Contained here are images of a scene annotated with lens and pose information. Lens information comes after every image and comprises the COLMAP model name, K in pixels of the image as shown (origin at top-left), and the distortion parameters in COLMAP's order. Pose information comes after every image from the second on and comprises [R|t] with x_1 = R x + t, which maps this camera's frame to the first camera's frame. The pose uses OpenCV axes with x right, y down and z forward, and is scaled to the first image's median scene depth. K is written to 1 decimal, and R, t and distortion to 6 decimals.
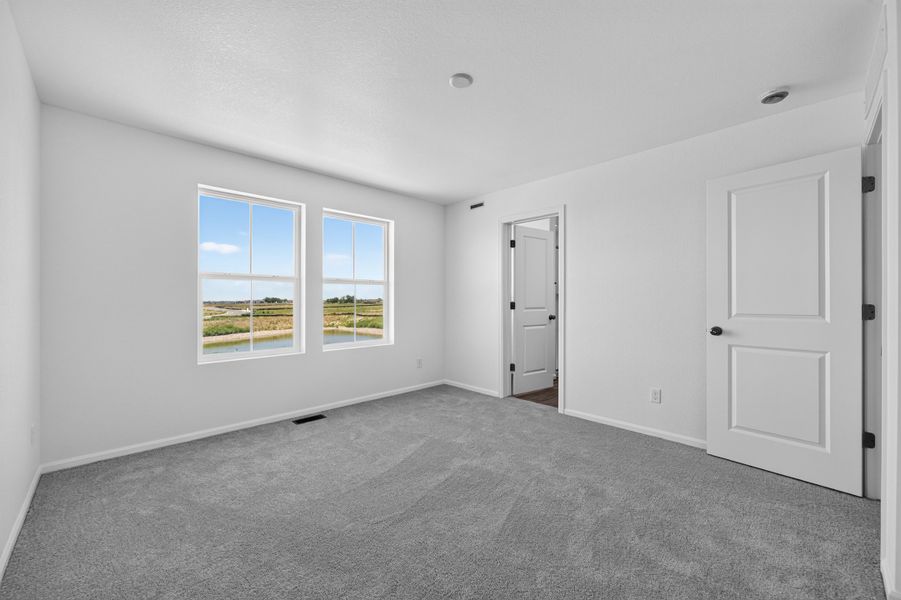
lens RADIAL K [[355.4, 0, 448.7], [0, 355.4, 297.0], [0, 0, 1]] dist [-0.000546, -0.000032]
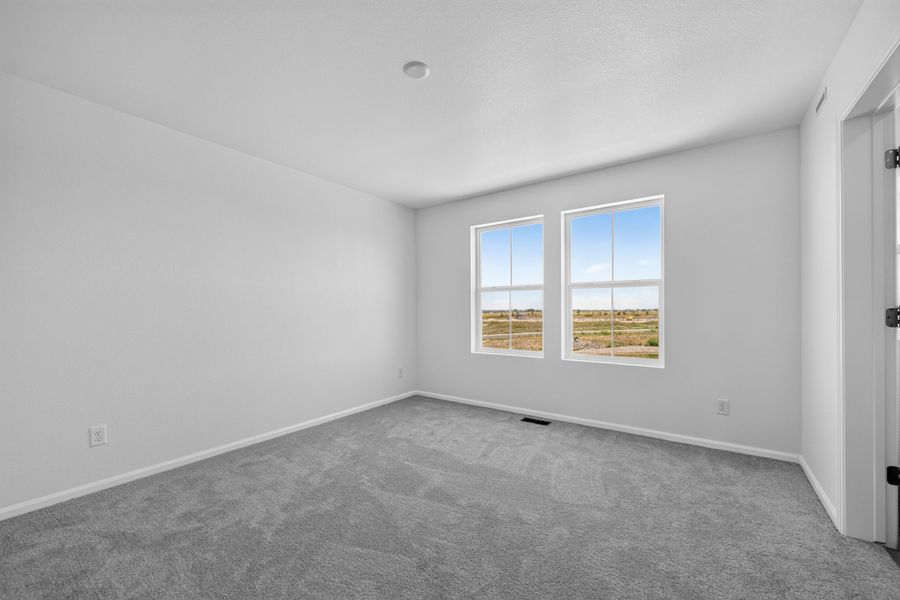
lens RADIAL K [[356.6, 0, 451.1], [0, 356.6, 304.8], [0, 0, 1]] dist [-0.002708, -0.000258]
pose [[0.181168, -0.011545, -0.983384, 0.609567], [0.016911, 0.999820, -0.008623, 0.006615], [0.983307, -0.015068, 0.181330, 0.581334]]
